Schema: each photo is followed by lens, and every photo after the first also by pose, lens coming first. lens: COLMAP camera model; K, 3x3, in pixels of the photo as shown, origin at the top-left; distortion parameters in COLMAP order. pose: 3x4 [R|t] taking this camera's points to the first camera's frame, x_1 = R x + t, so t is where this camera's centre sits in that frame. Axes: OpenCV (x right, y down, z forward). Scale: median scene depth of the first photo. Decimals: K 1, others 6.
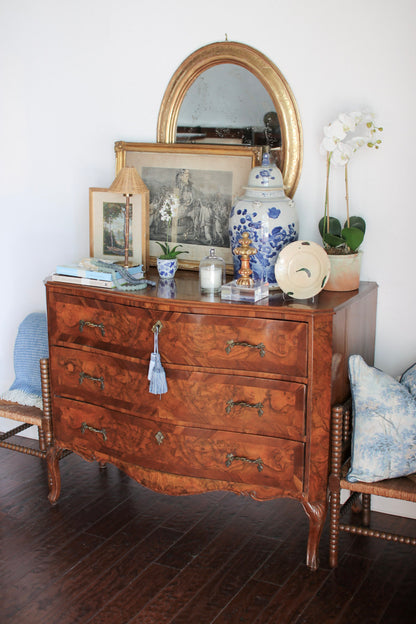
lens RADIAL K [[871.4, 0, 208.0], [0, 871.4, 312.0], [0, 0, 1]] dist [-0.179971, 0.246596]
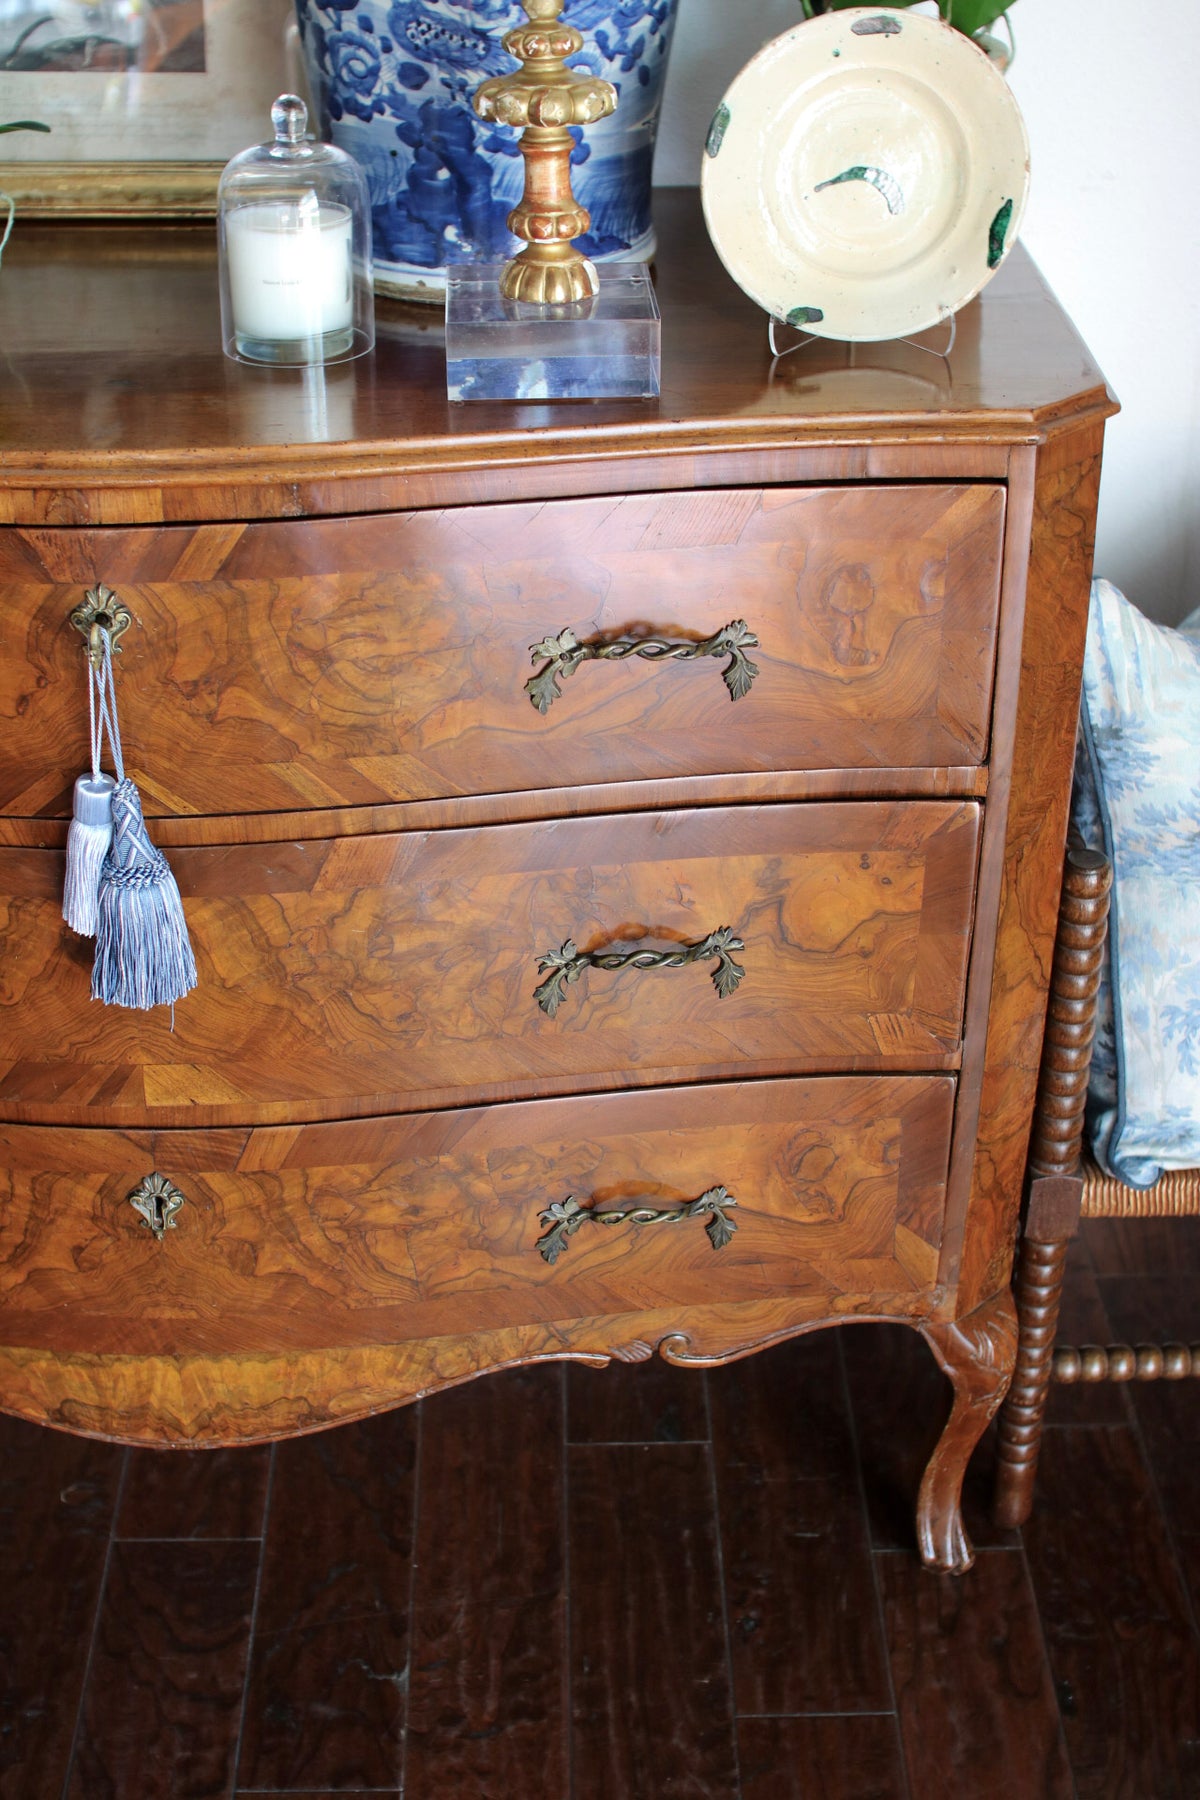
lens RADIAL K [[2513.7, 0, 600.0], [0, 2513.7, 900.0], [0, 0, 1]] dist [-0.179971, 0.246596]
pose [[0.874878, -0.236196, 0.422847, -0.180276], [0.103492, 0.944033, 0.313196, -0.069368], [-0.473157, -0.230247, 0.850358, 0.525810]]
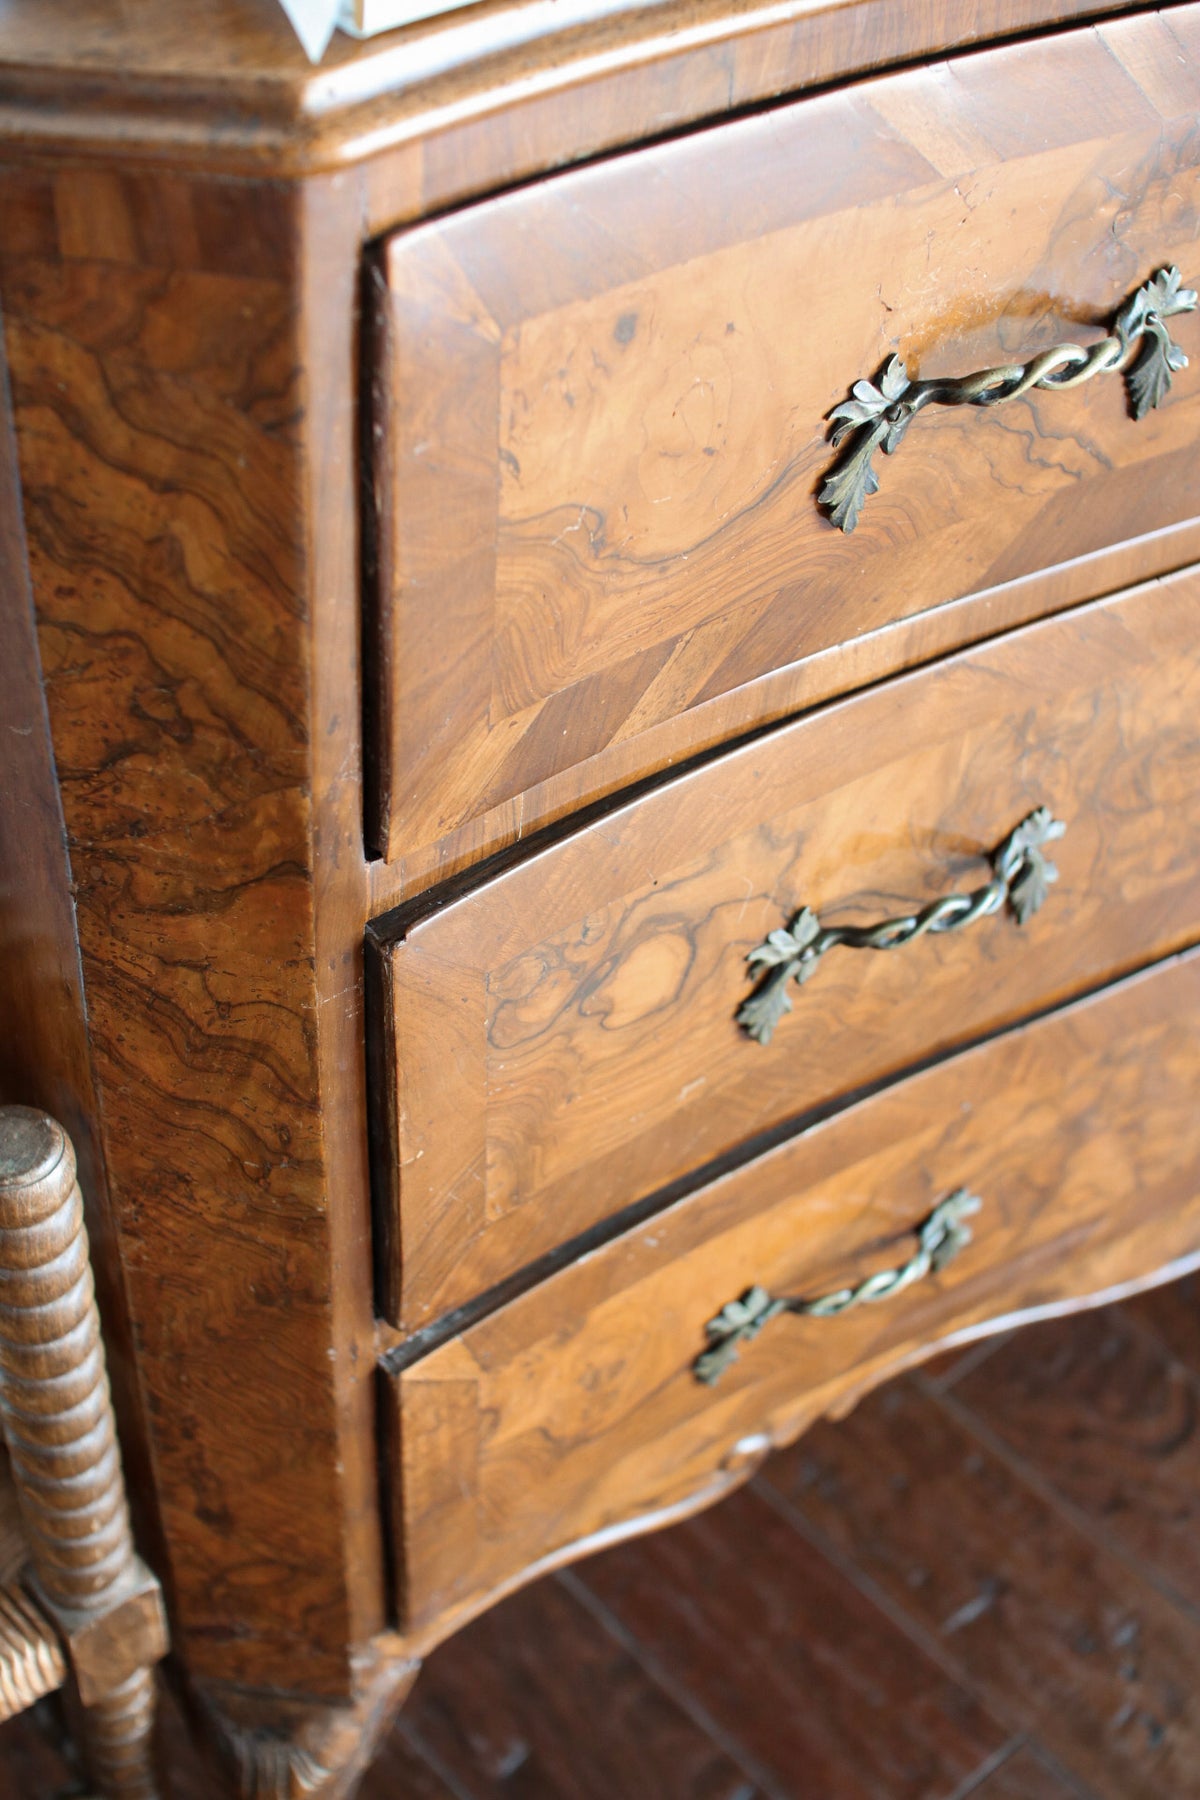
lens RADIAL K [[2545.3, 0, 600.0], [0, 2545.3, 900.0], [0, 0, 1]] dist [-0.167538, 0.119185]
pose [[0.350817, -0.642688, 0.681087, -0.337920], [0.170630, 0.759007, 0.628326, -0.097386], [-0.920768, -0.104214, 0.375934, 0.974386]]
